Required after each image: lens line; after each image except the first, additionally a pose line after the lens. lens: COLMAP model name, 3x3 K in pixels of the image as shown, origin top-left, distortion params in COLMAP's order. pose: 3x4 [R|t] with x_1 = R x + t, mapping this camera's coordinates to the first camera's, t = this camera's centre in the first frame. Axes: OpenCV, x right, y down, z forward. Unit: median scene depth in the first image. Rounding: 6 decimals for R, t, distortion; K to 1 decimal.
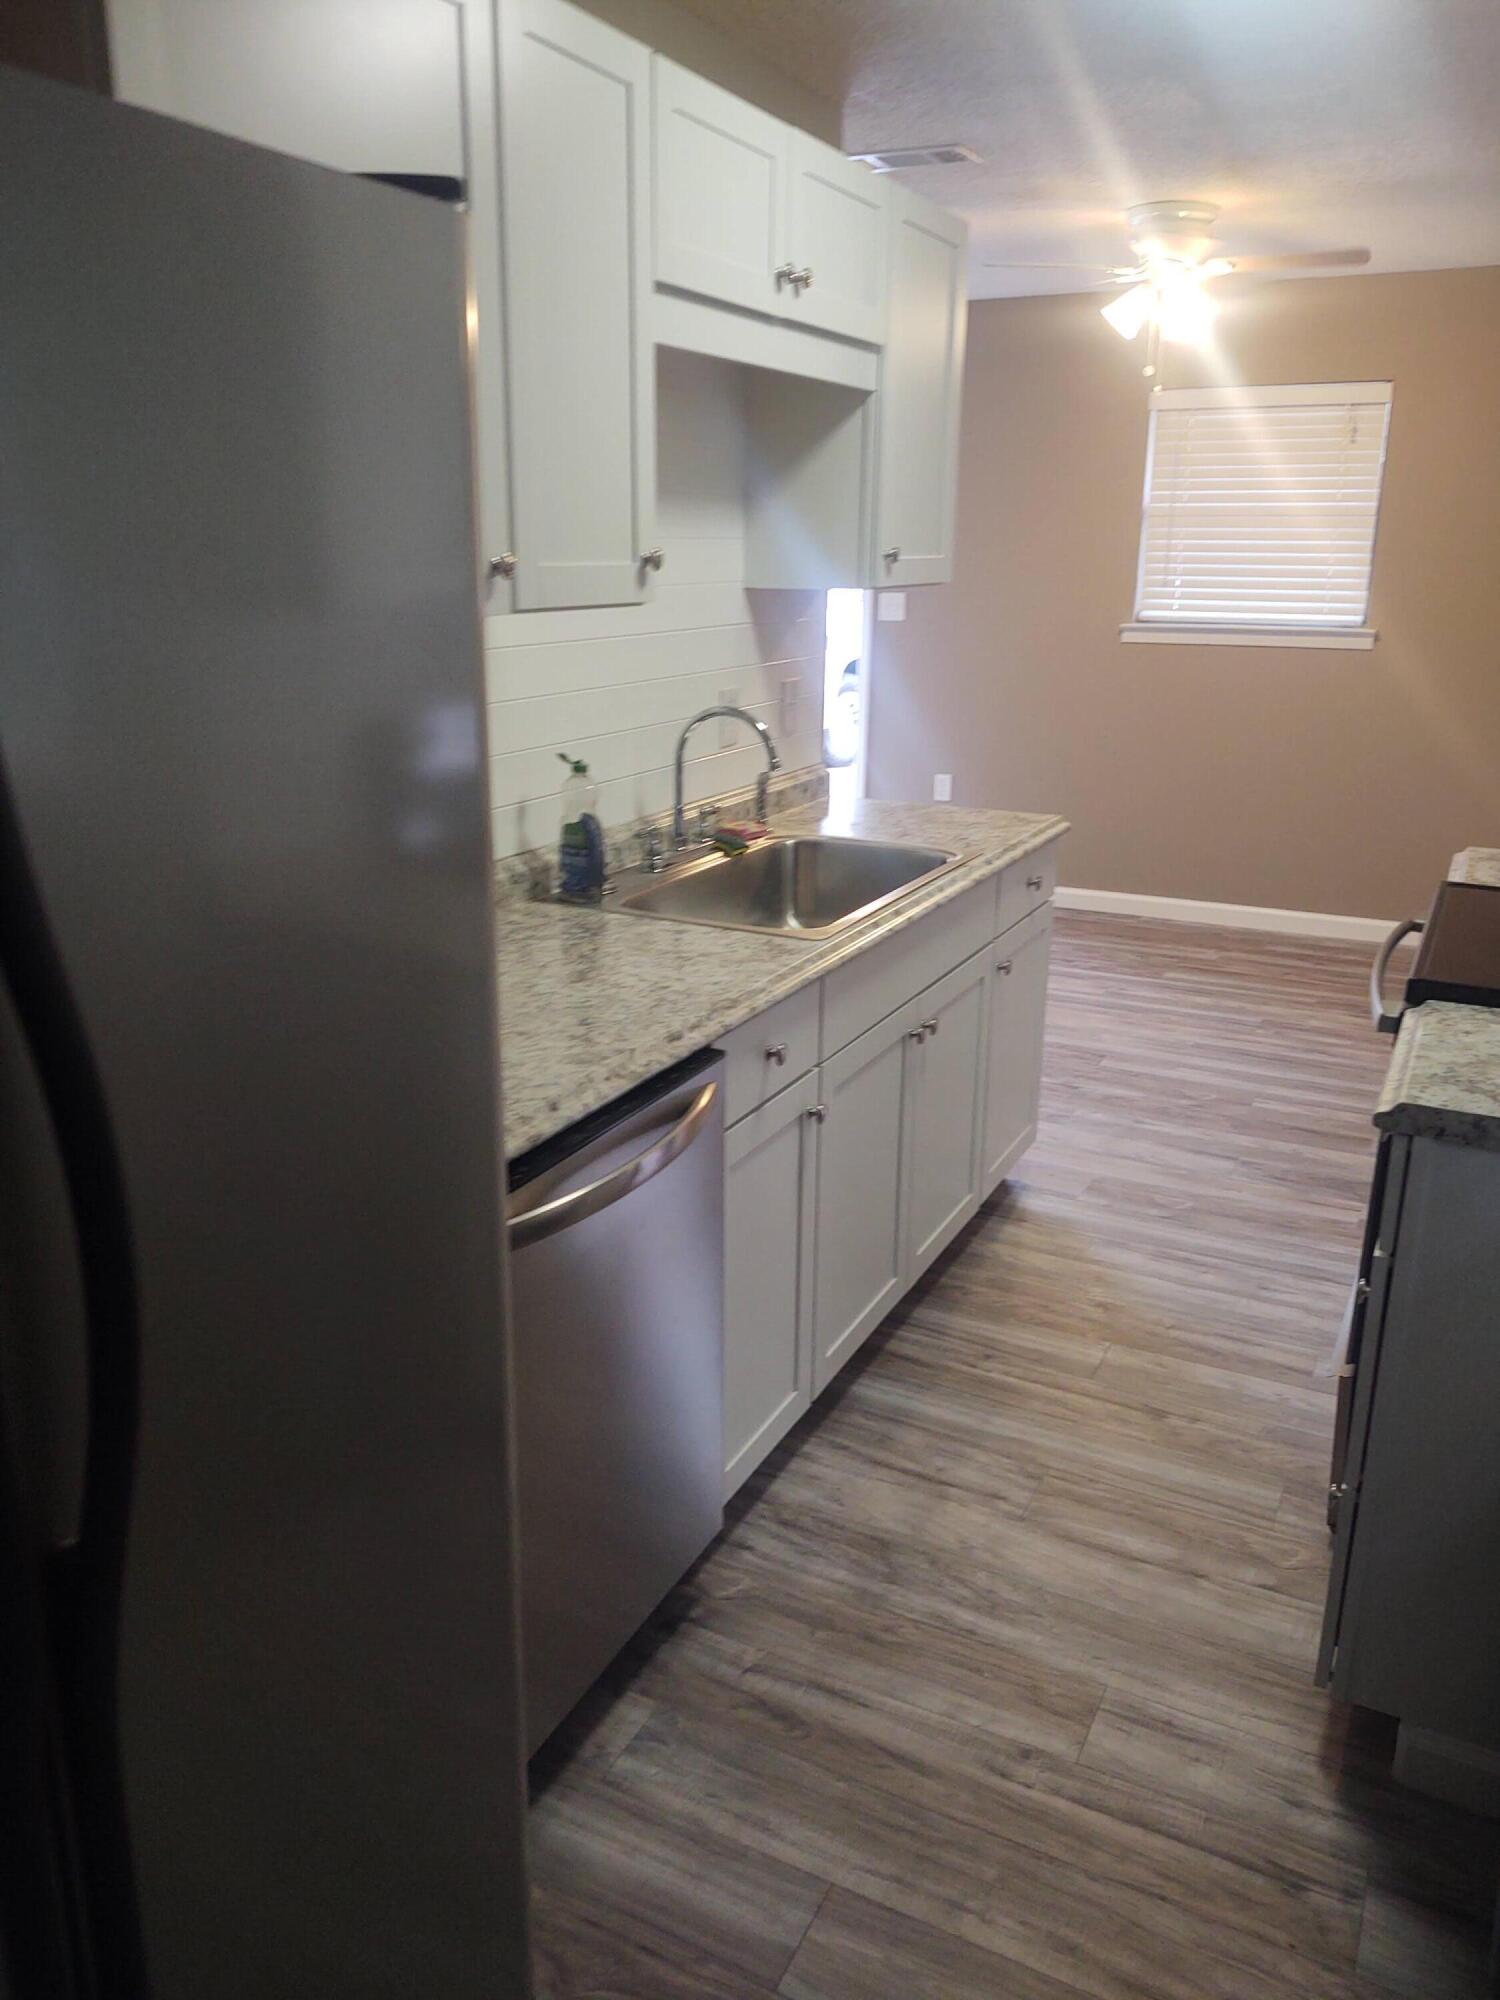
lens RADIAL K [[1514.3, 0, 744.3], [0, 1514.3, 1004.8], [0, 0, 1]] dist [0.014601, -0.019851]
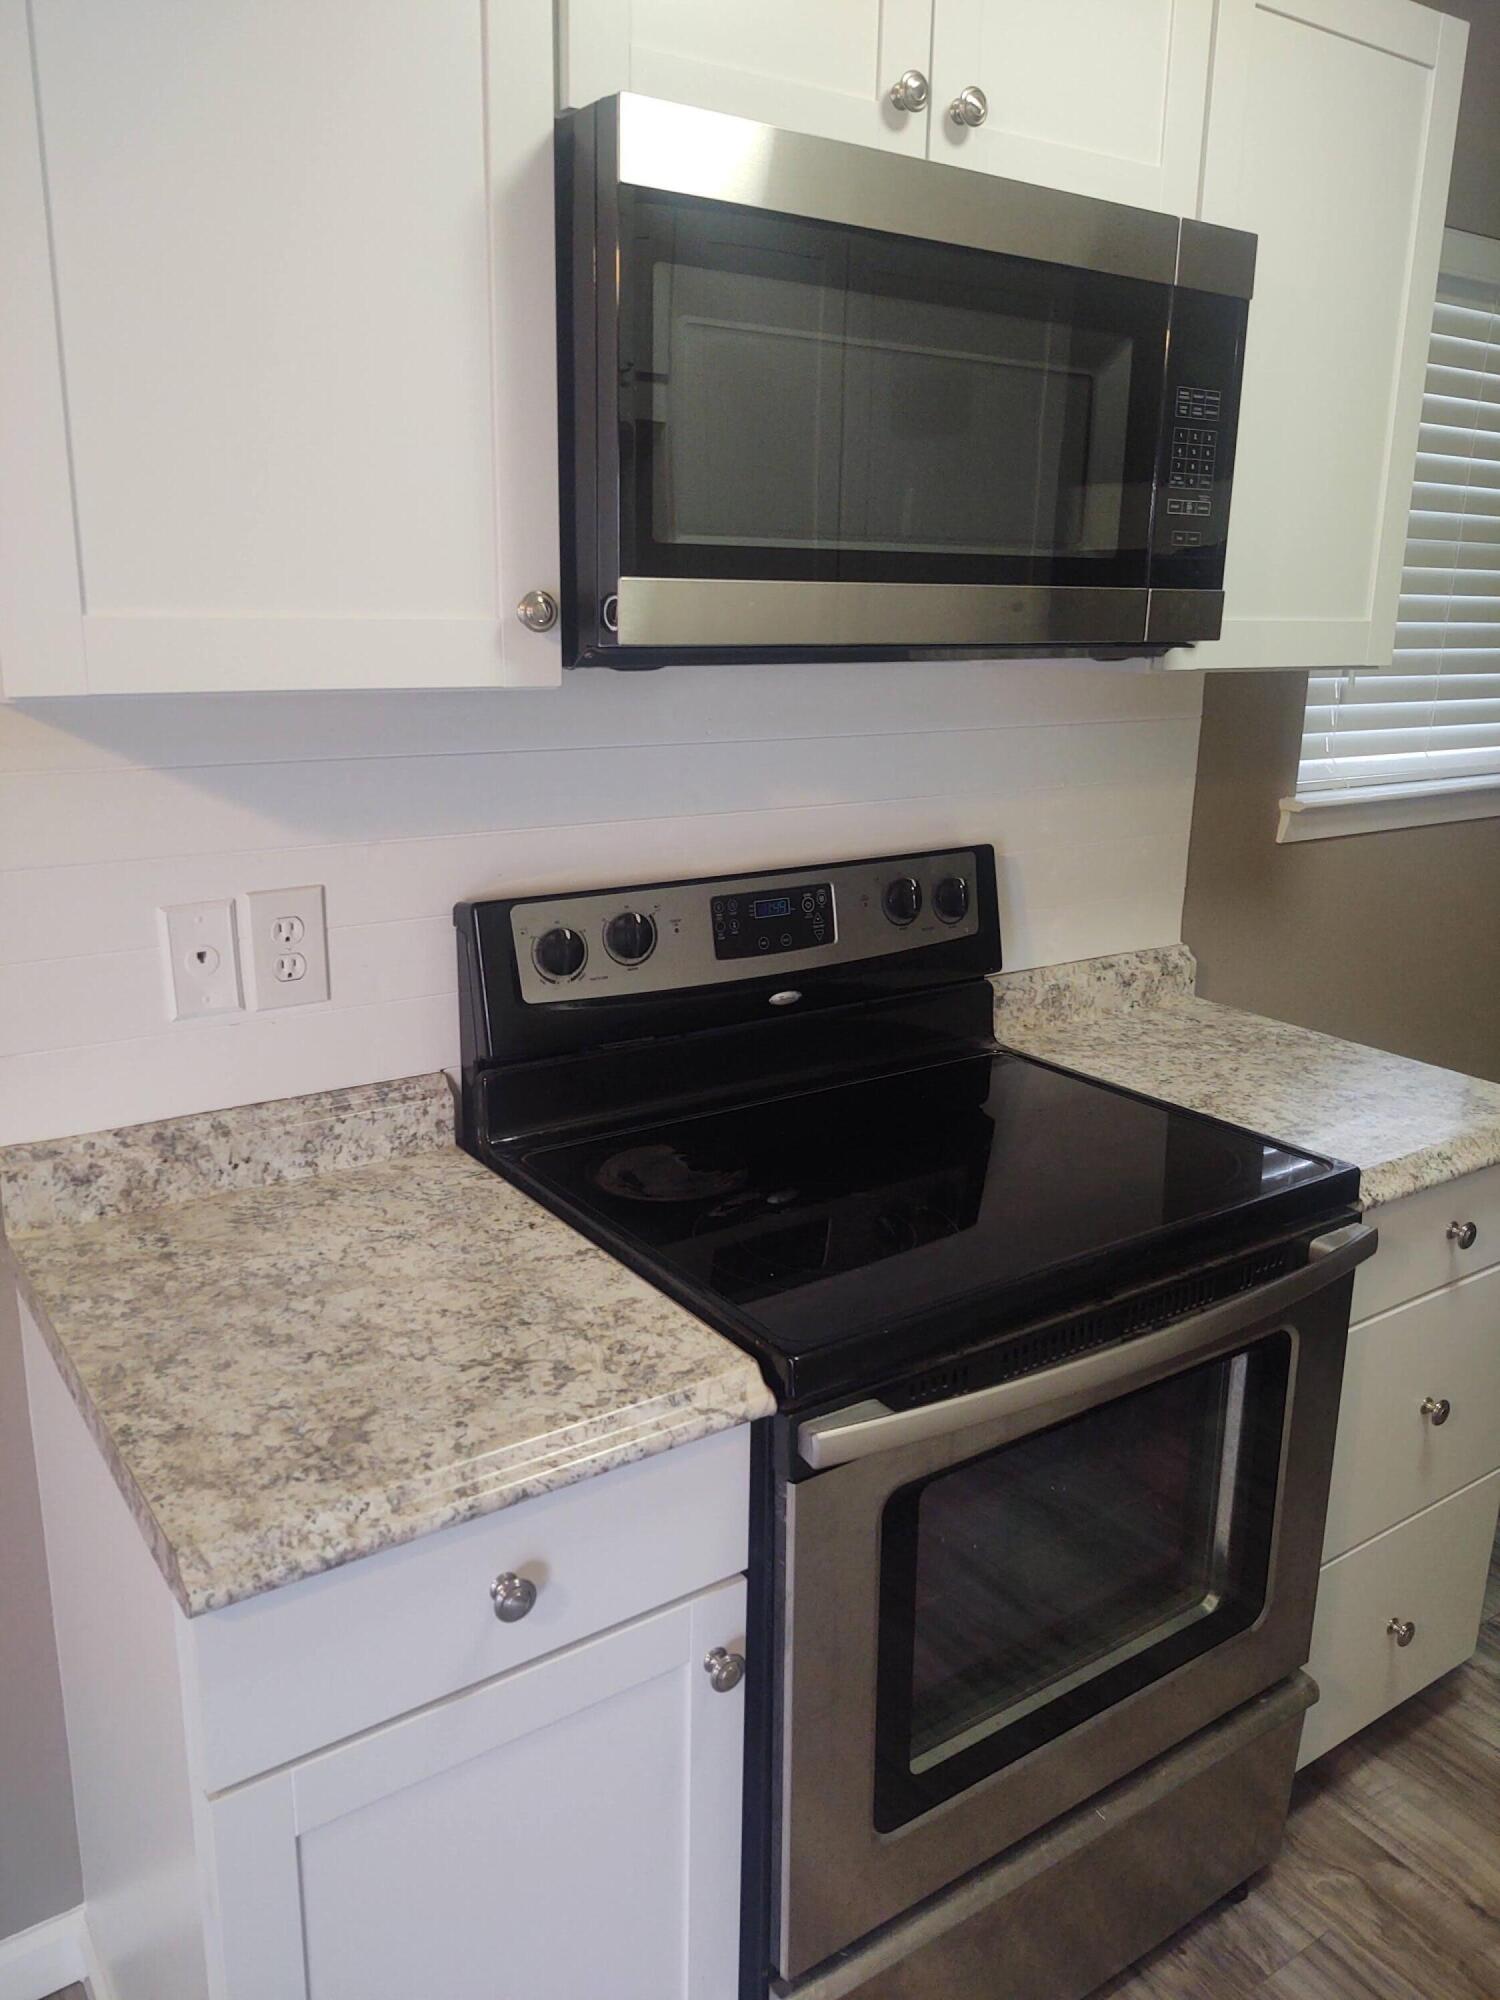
lens RADIAL K [[1514.3, 0, 765.0], [0, 1514.3, 997.0], [0, 0, 1]] dist [0.014601, -0.019851]
pose [[0.865597, 0.123734, -0.485213, 0.305265], [-0.139382, 0.990231, 0.003867, -0.174723], [0.480952, 0.064283, 0.874387, 0.623597]]
